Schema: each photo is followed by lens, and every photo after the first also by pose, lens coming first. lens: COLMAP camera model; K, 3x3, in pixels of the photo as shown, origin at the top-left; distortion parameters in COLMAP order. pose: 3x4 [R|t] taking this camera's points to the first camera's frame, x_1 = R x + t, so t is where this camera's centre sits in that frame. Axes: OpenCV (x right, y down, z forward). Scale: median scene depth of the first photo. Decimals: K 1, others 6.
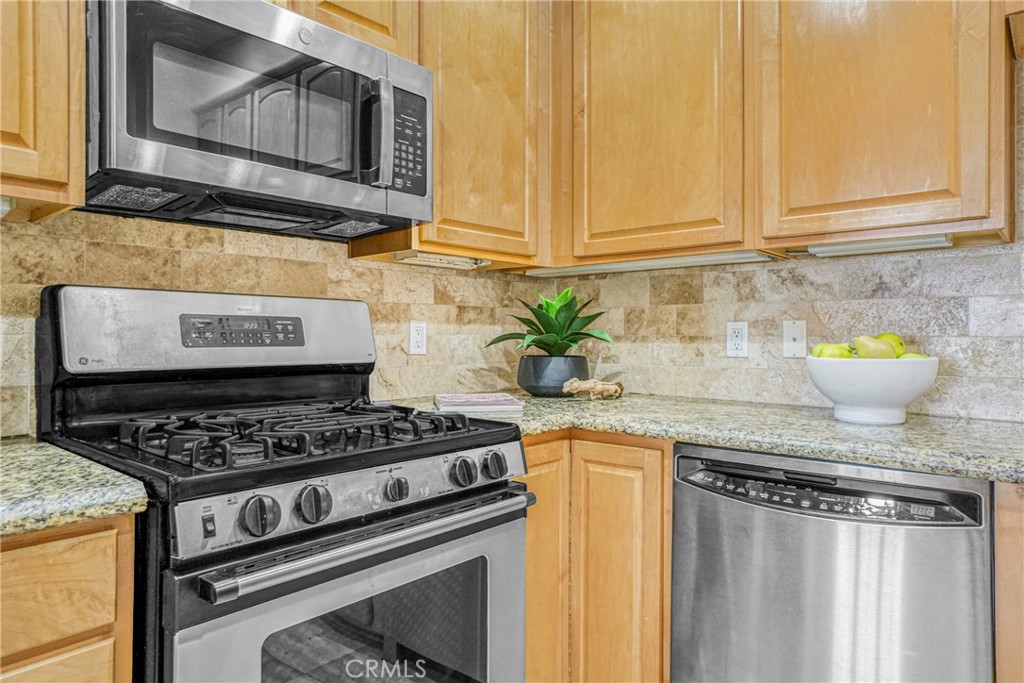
lens RADIAL K [[650.9, 0, 520.6], [0, 650.9, 322.8], [0, 0, 1]] dist [0.014190, 0.011812]
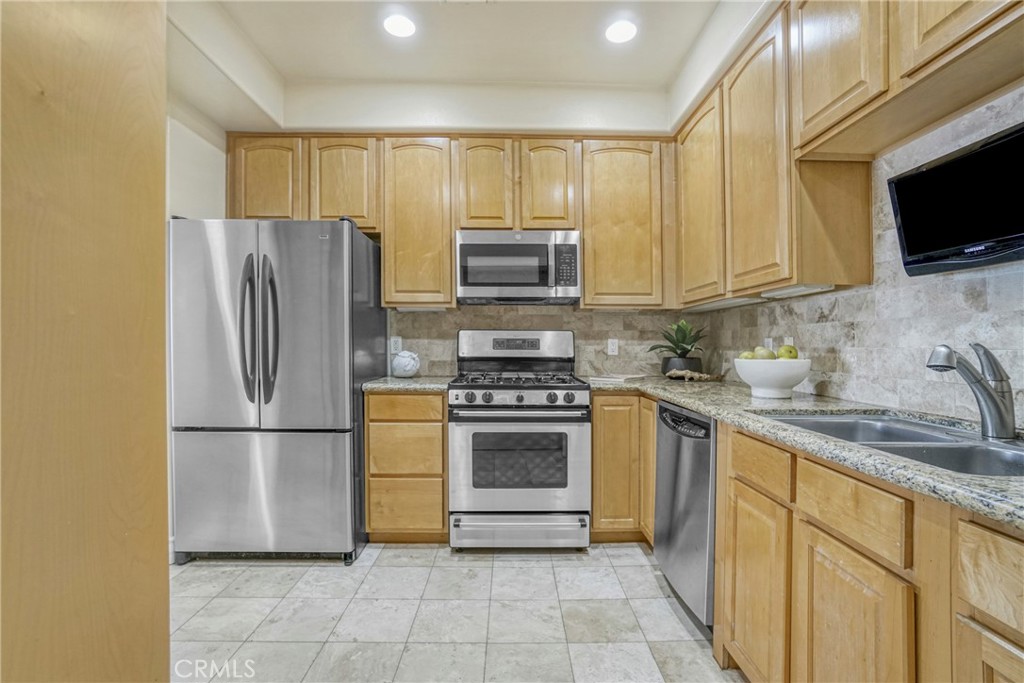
lens RADIAL K [[483.1, 0, 516.0], [0, 483.1, 345.7], [0, 0, 1]] dist [-0.027256, 0.010573]
pose [[0.668587, 0.002662, -0.743629, 0.861907], [0.010671, 0.999856, 0.013174, -0.005302], [0.743558, -0.016743, 0.668462, -0.276008]]
